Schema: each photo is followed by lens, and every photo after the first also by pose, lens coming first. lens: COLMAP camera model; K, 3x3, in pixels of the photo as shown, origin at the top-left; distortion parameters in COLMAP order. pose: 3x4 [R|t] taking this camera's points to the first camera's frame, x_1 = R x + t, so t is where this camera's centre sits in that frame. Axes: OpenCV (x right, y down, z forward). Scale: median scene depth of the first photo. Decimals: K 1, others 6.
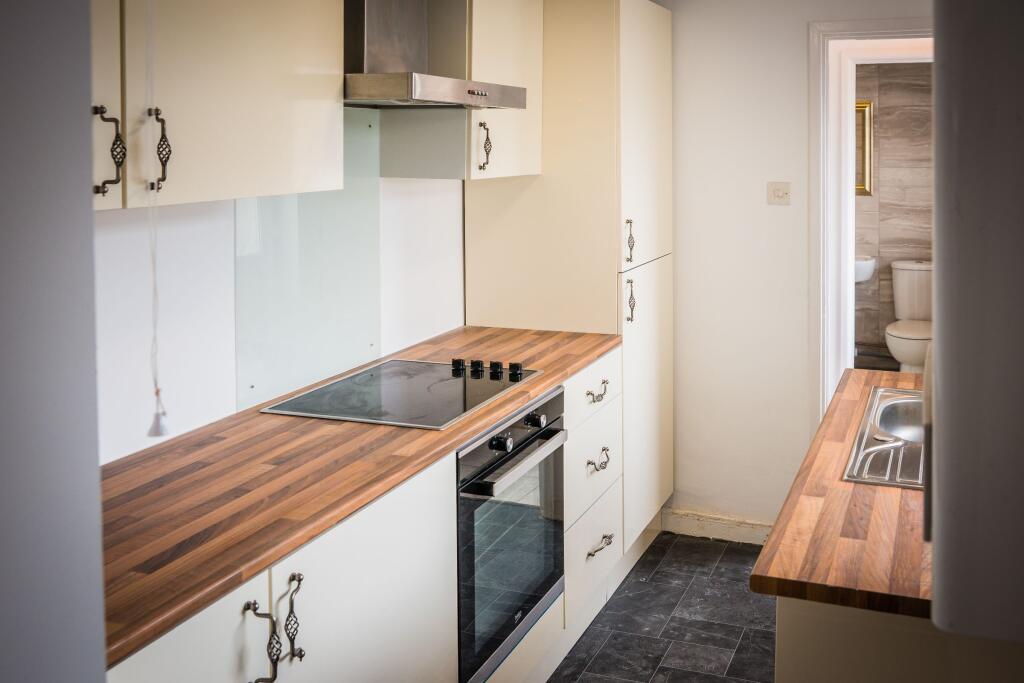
lens RADIAL K [[866.7, 0, 512.0], [0, 866.7, 341.5], [0, 0, 1]] dist [0.001874, -0.001784]
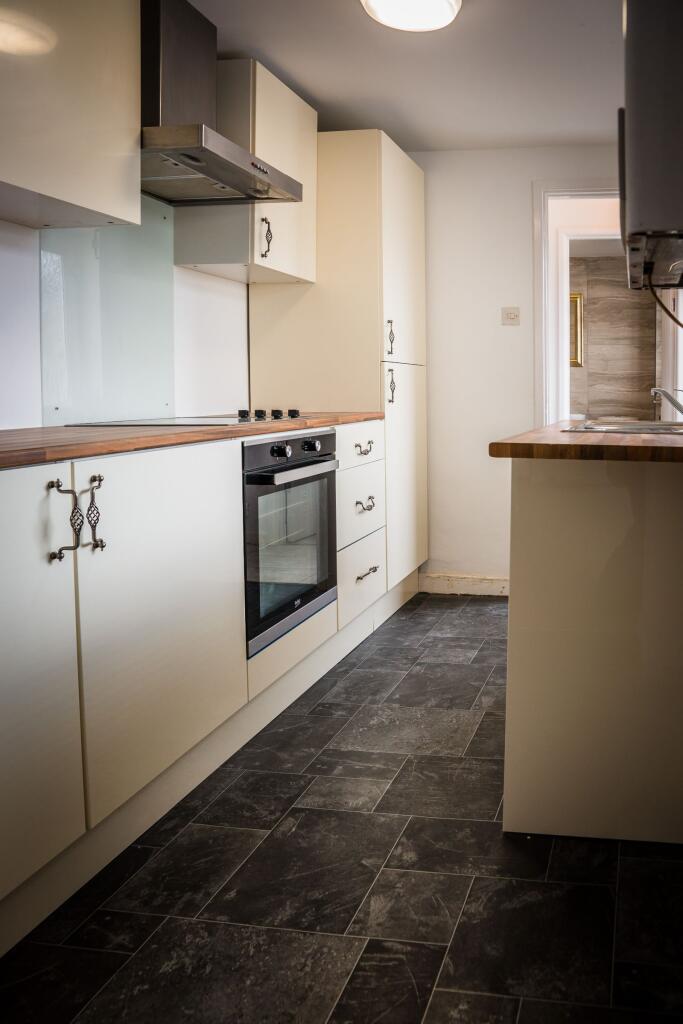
lens RADIAL K [[729.3, 0, 414.3], [0, 729.3, 512.2], [0, 0, 1]] dist [-0.057045, -0.000584]
pose [[0.986322, -0.010424, 0.164497, 0.001177], [0.006723, 0.999712, 0.023044, 0.123257], [-0.164690, -0.021623, 0.986108, 0.003787]]
